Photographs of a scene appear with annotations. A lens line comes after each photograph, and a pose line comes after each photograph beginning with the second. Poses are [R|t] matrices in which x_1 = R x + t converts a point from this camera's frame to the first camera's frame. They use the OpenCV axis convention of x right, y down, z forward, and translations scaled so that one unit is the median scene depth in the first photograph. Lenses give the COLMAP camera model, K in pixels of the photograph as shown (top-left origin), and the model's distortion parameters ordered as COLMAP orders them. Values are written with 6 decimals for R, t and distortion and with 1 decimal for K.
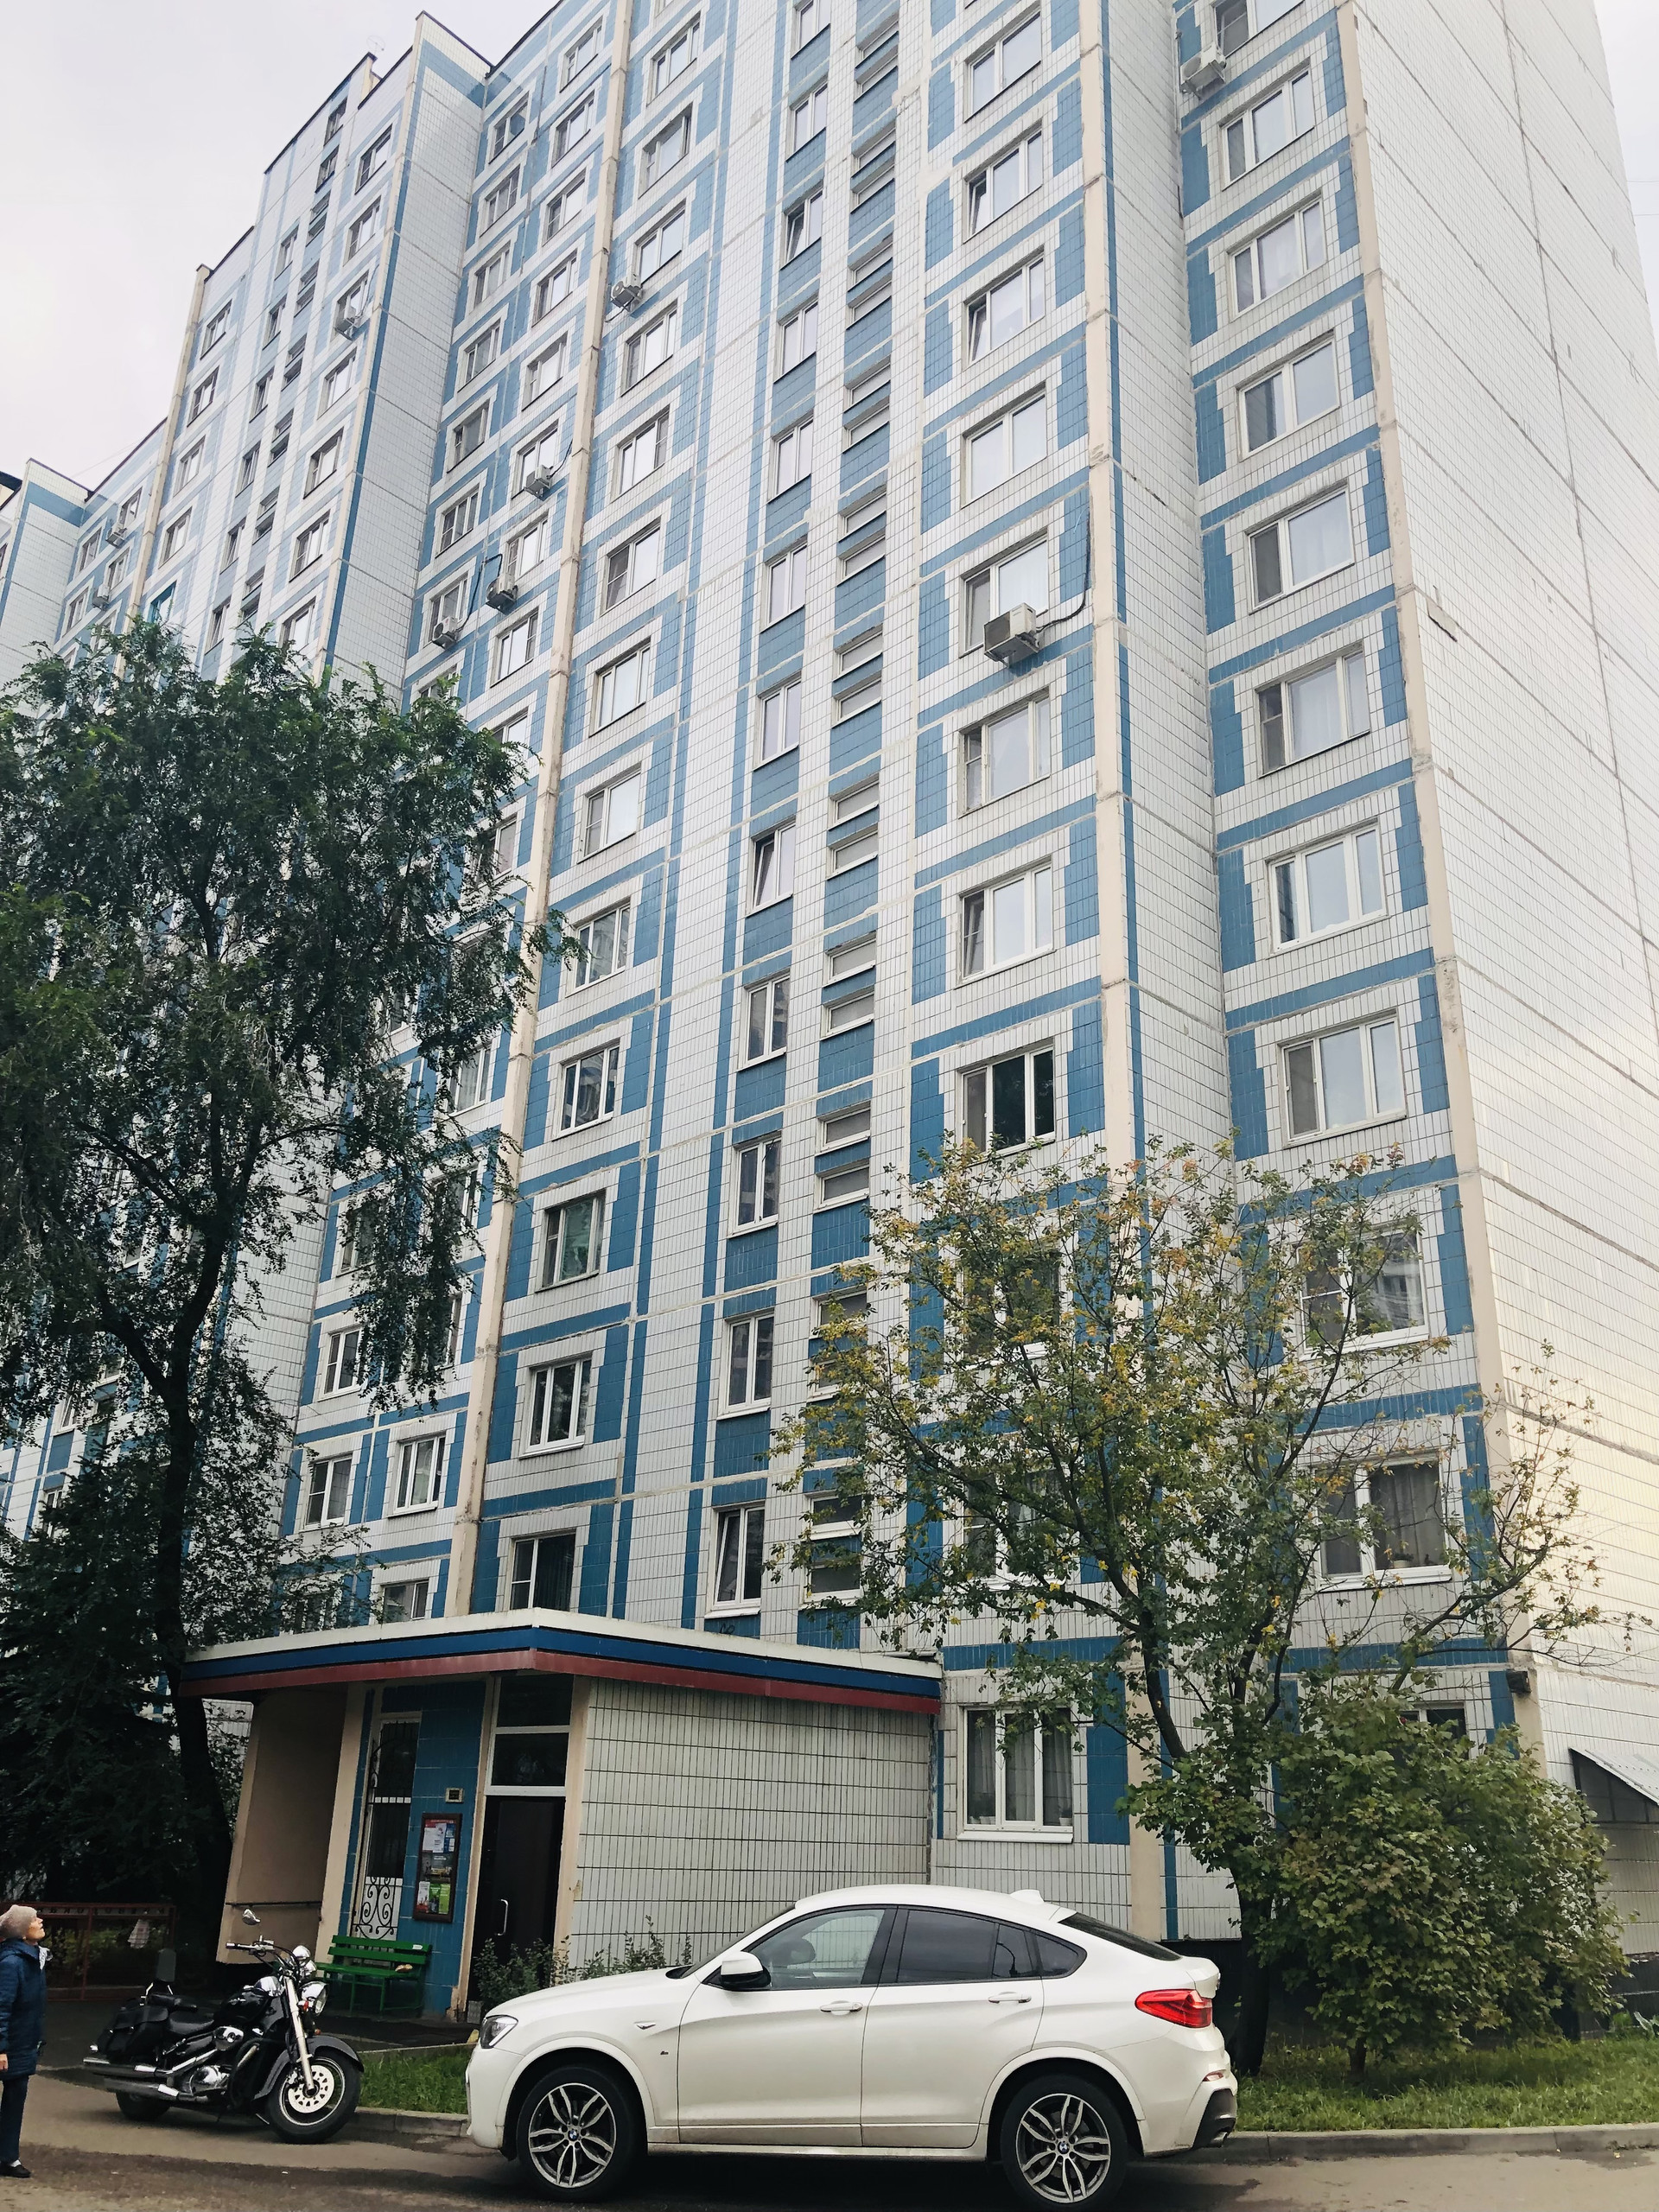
lens RADIAL K [[1834.9, 0, 878.0], [0, 1834.9, 1103.4], [0, 0, 1]] dist [0.009270, -0.006140]
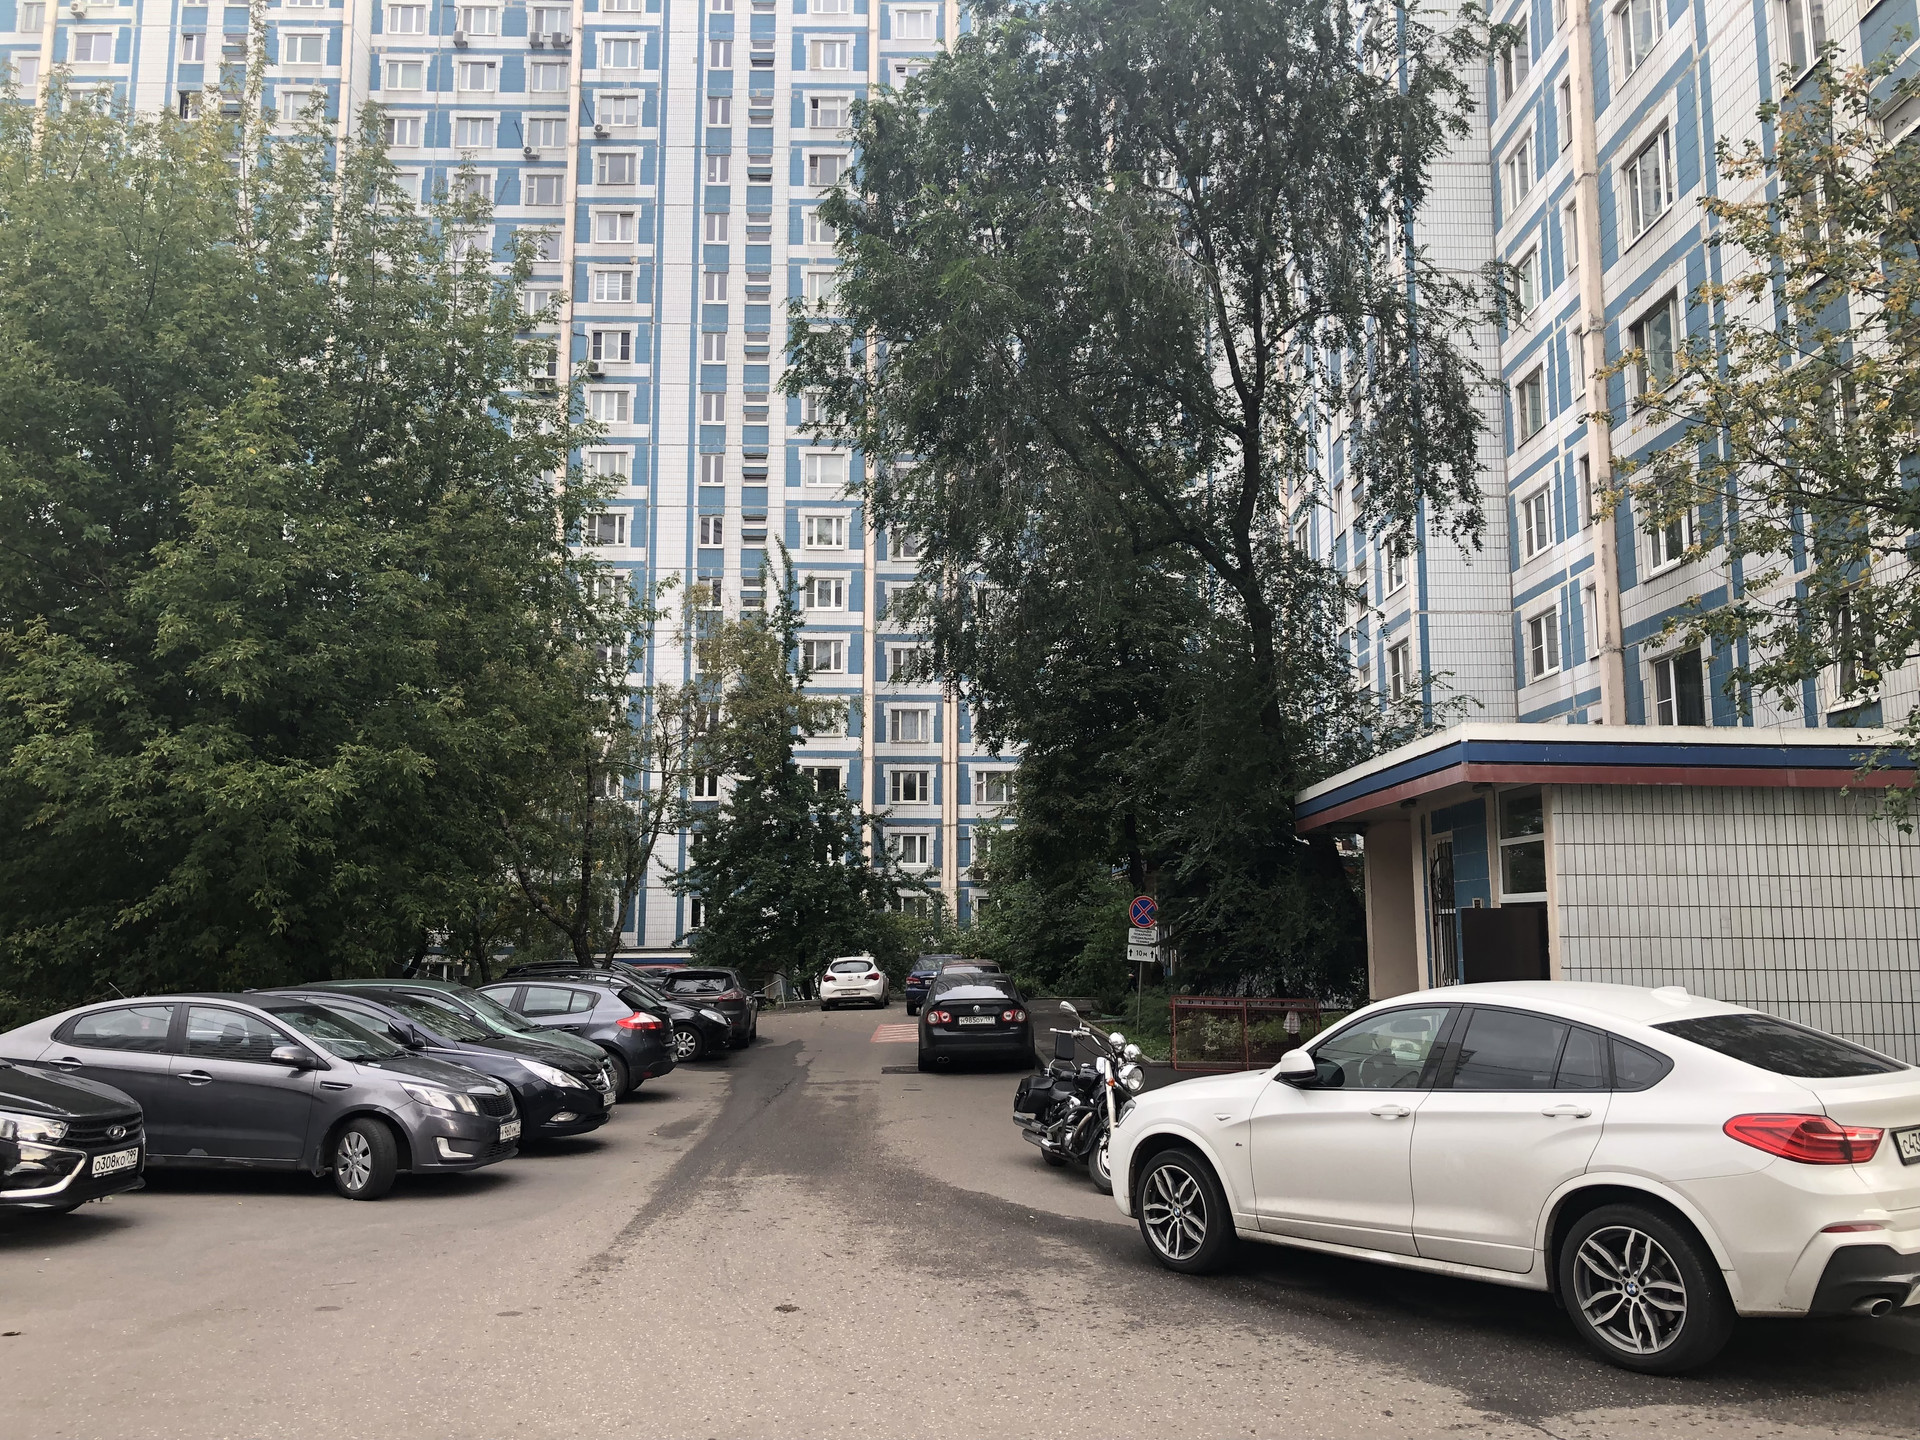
lens RADIAL K [[1592.7, 0, 959.6], [0, 1592.7, 724.6], [0, 0, 1]] dist [0.009270, -0.006140]
pose [[0.699592, -0.116215, -0.705028, 0.394804], [0.280024, 0.952352, 0.120882, 0.164232], [0.657387, -0.281993, 0.698801, 0.380511]]
